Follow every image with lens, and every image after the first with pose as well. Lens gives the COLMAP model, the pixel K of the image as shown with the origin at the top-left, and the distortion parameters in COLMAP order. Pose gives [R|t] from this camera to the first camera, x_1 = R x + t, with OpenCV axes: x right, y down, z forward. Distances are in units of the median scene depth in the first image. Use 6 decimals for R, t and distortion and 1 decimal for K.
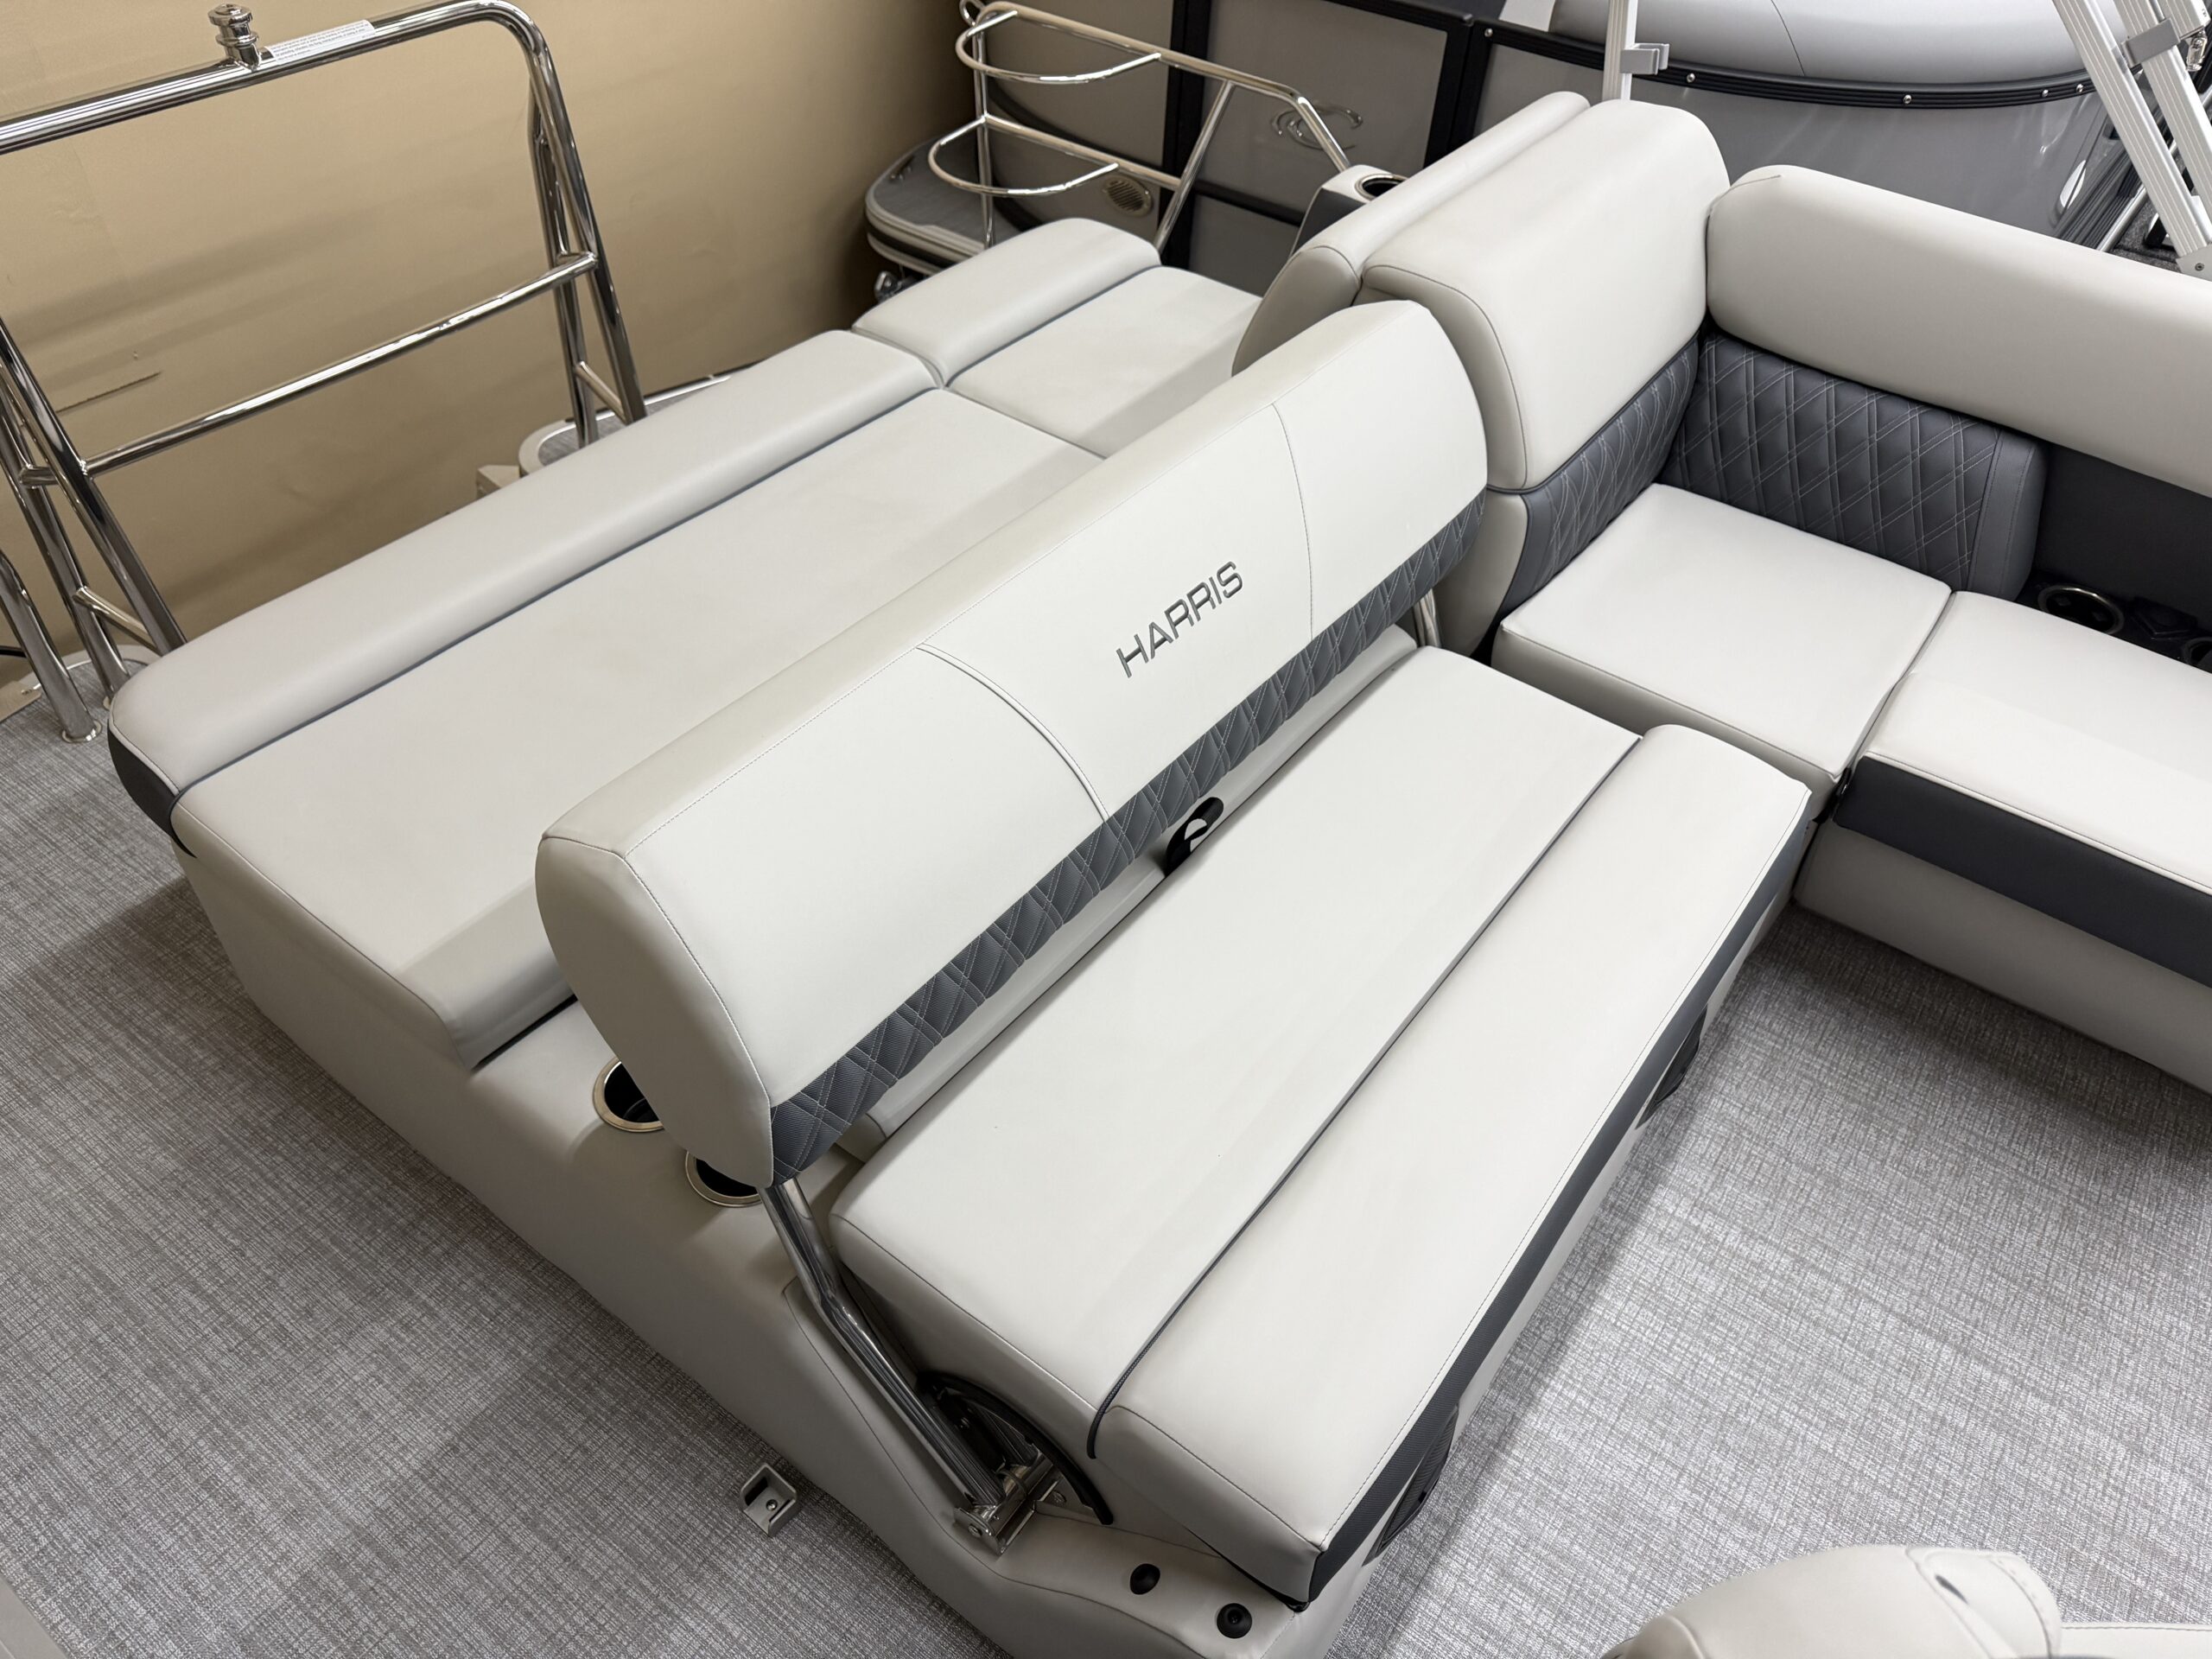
lens RADIAL K [[1633.4, 0, 1137.7], [0, 1633.4, 784.6], [0, 0, 1]] dist [0.007070, 0.003045]
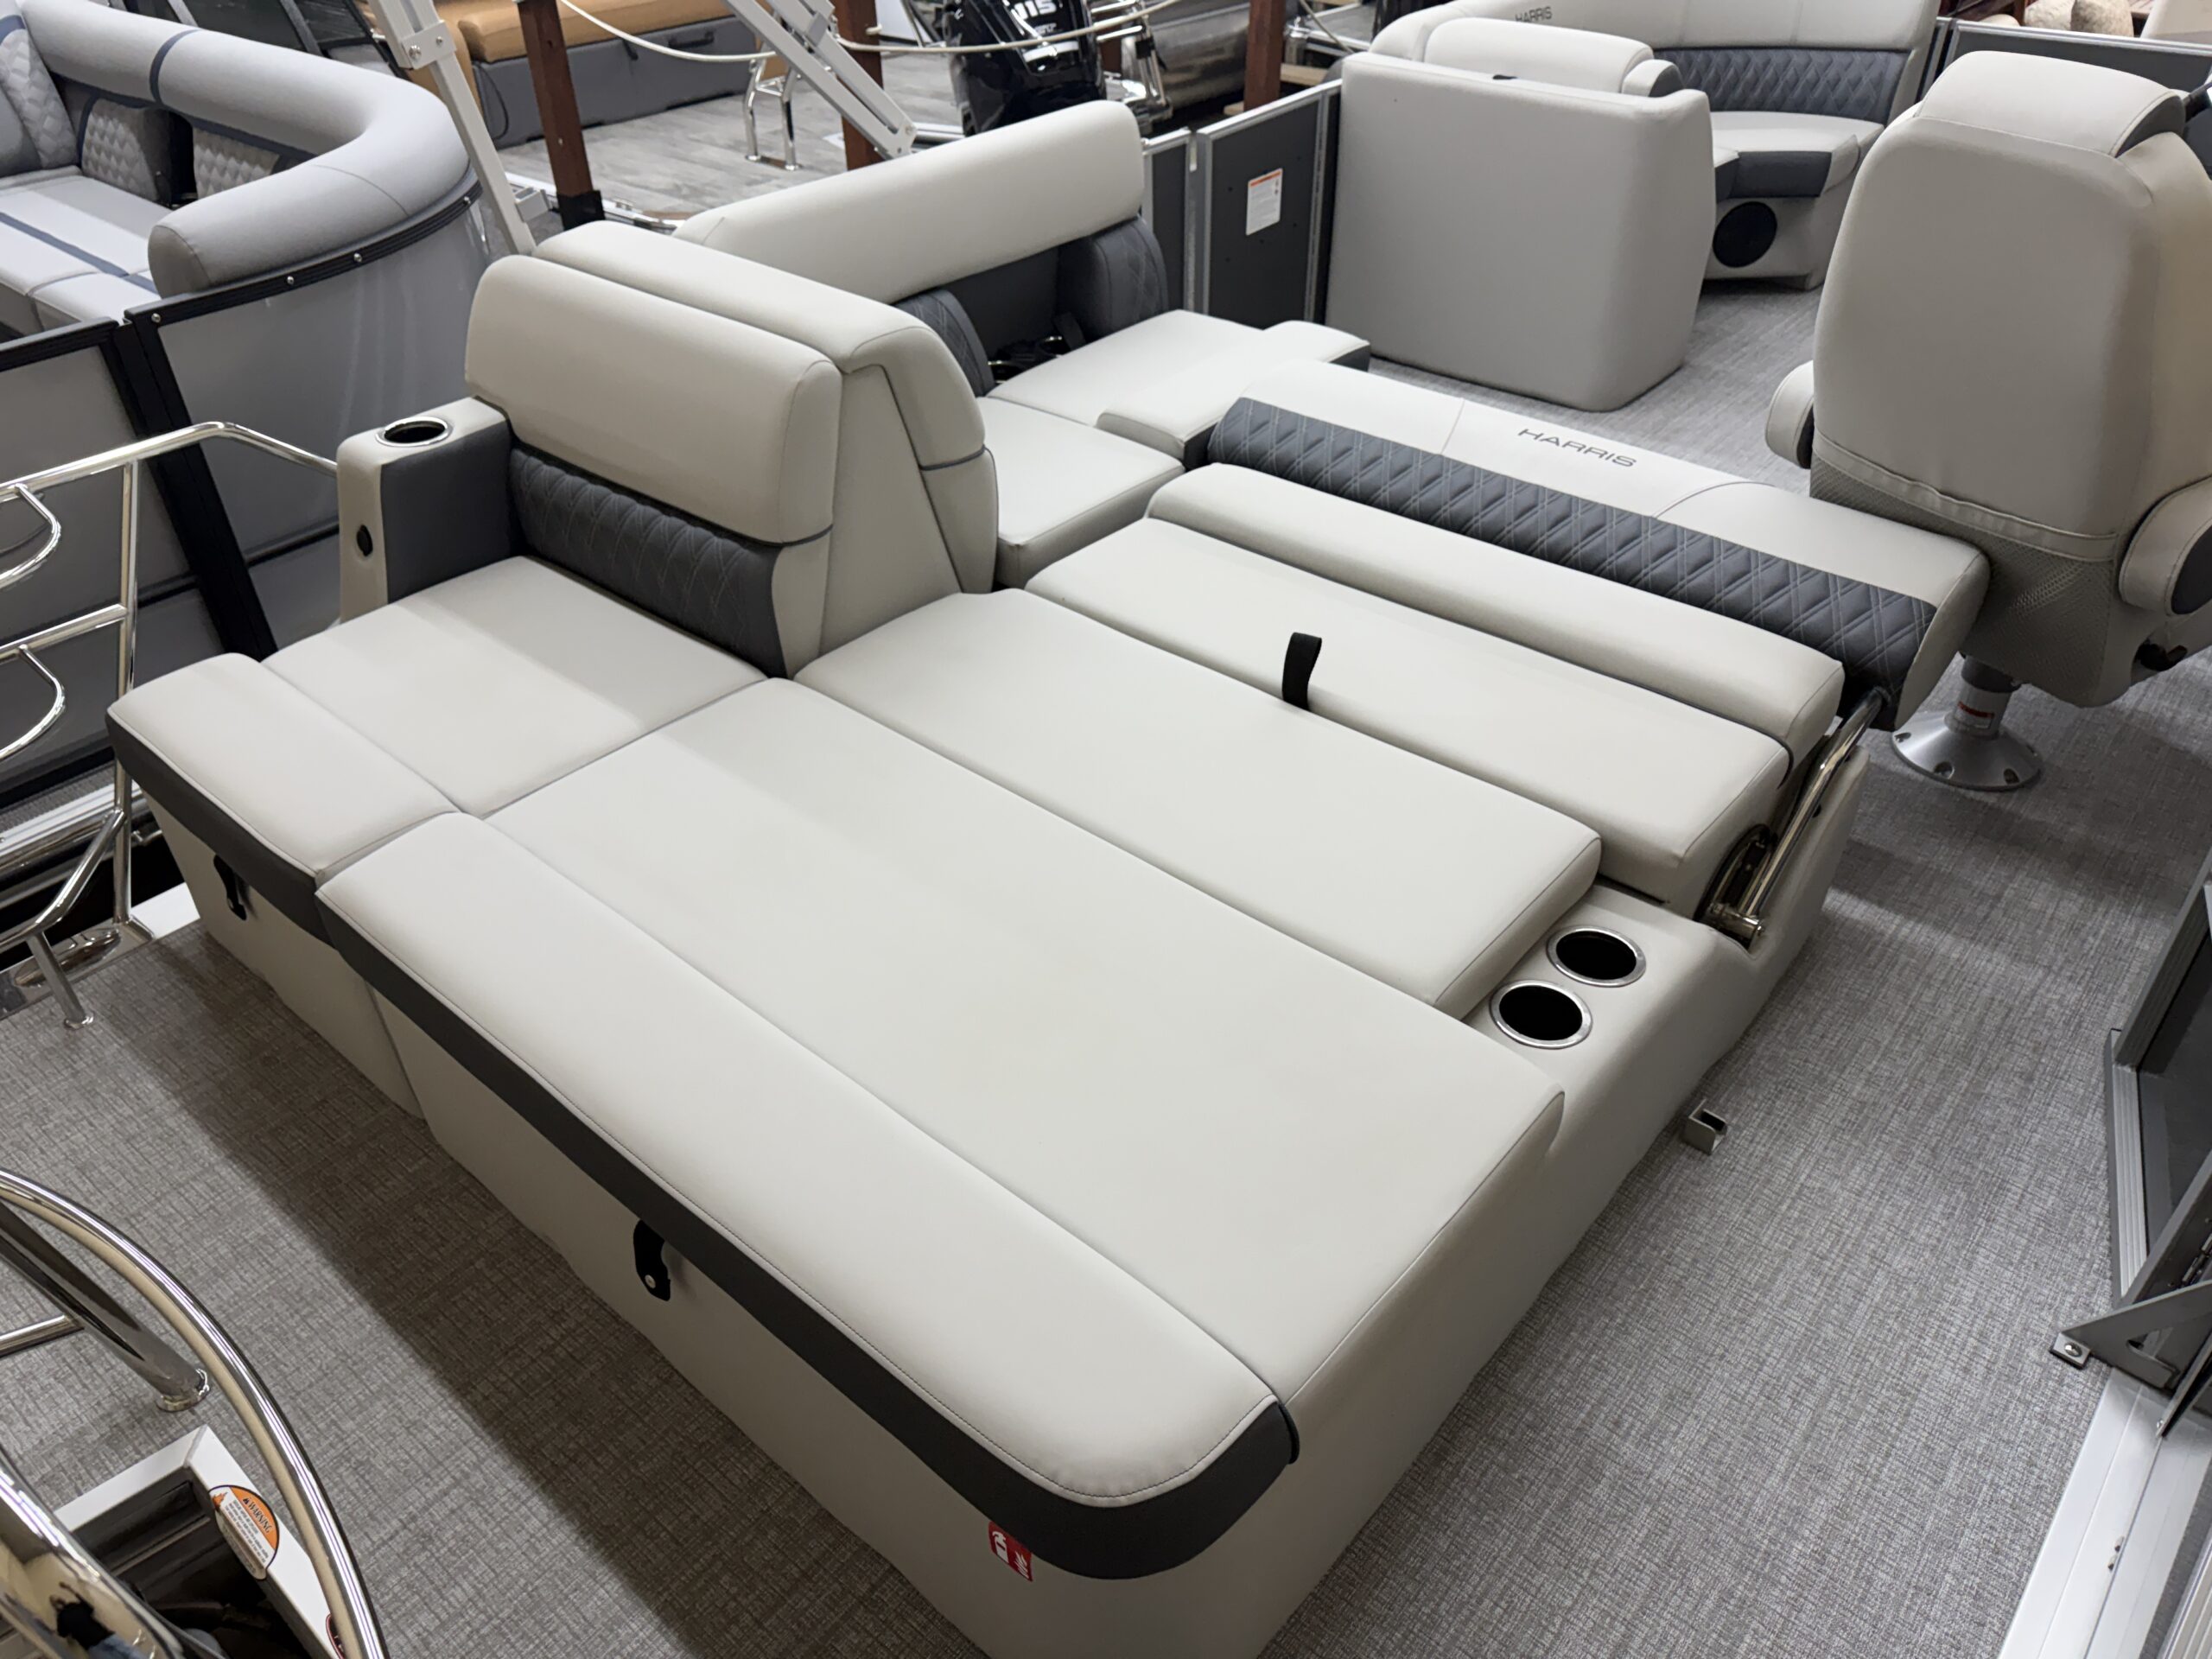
lens RADIAL K [[1566.0, 0, 1112.4], [0, 1566.0, 837.3], [0, 0, 1]] dist [-0.001278, -0.004280]
pose [[0.067307, -0.631805, 0.772200, -0.974912], [0.694128, 0.585605, 0.418633, -0.484923], [-0.716698, 0.507829, 0.477969, 0.587057]]
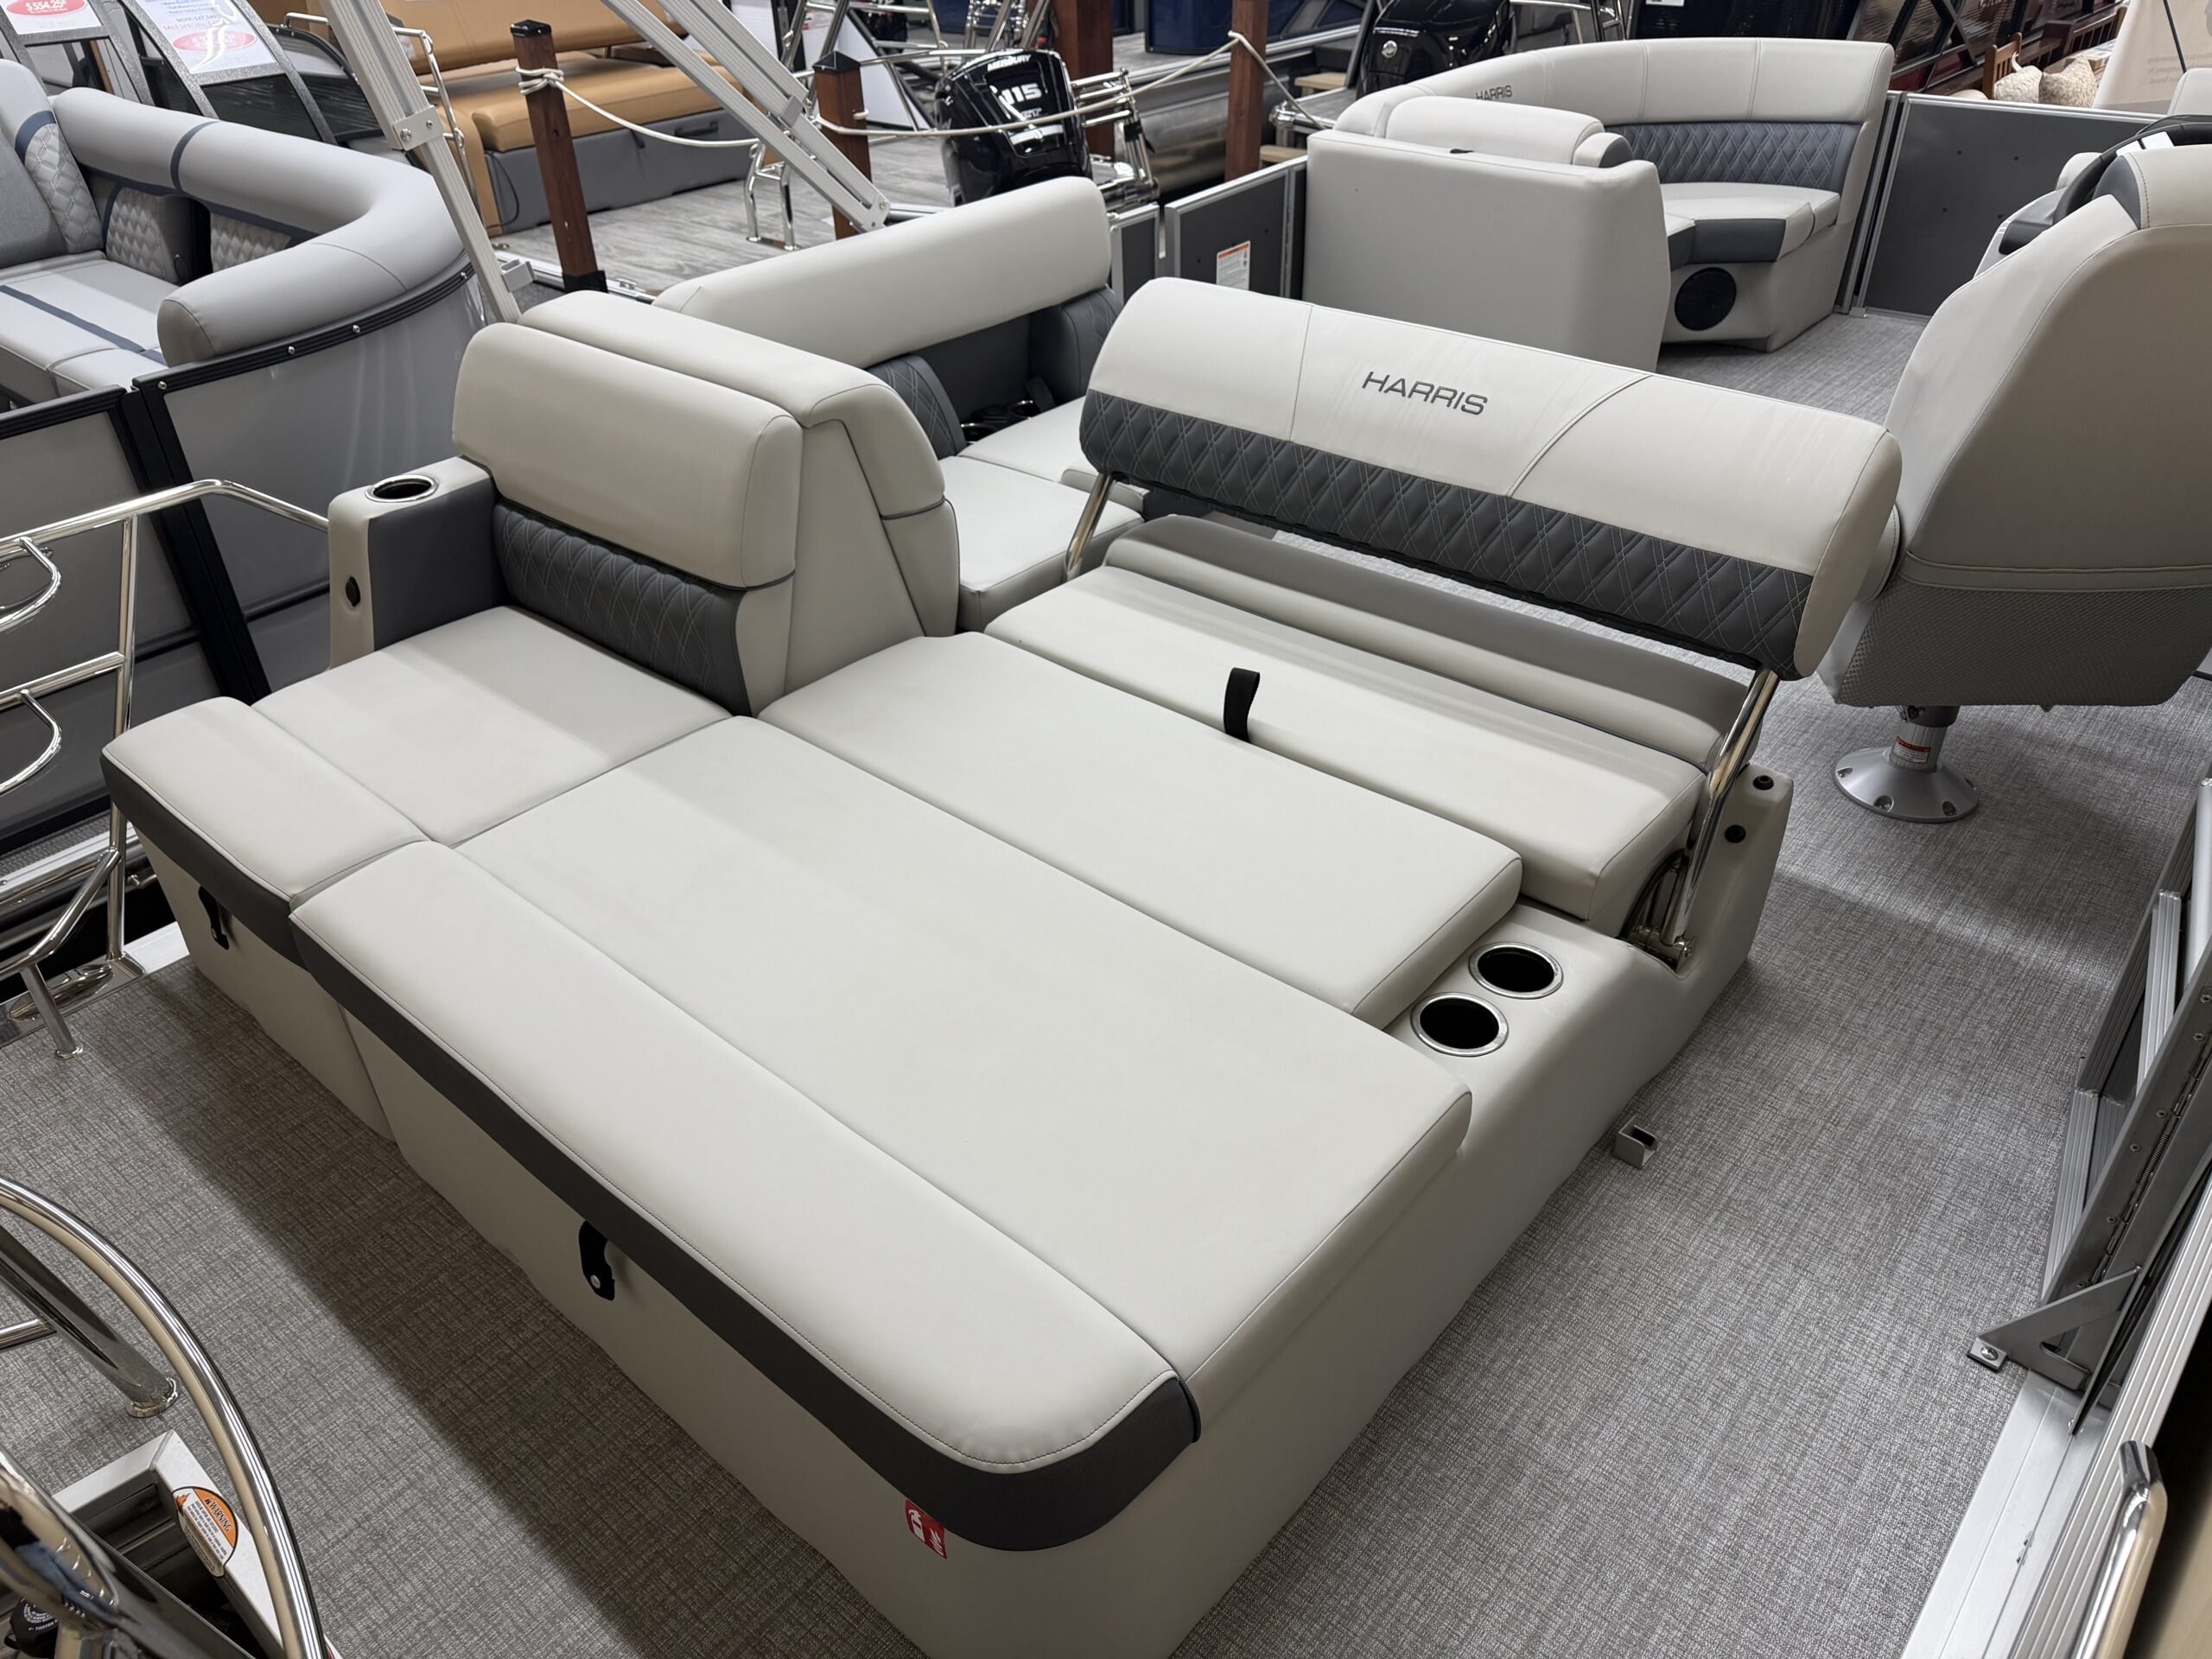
lens RADIAL K [[1562.1, 0, 1106.0], [0, 1562.1, 829.5], [0, 0, 1]] dist [0.001380, -0.006986]
pose [[0.073294, -0.593502, 0.801488, -1.023888], [0.702709, 0.601003, 0.380783, -0.447972], [-0.707692, 0.535304, 0.461109, 0.546955]]
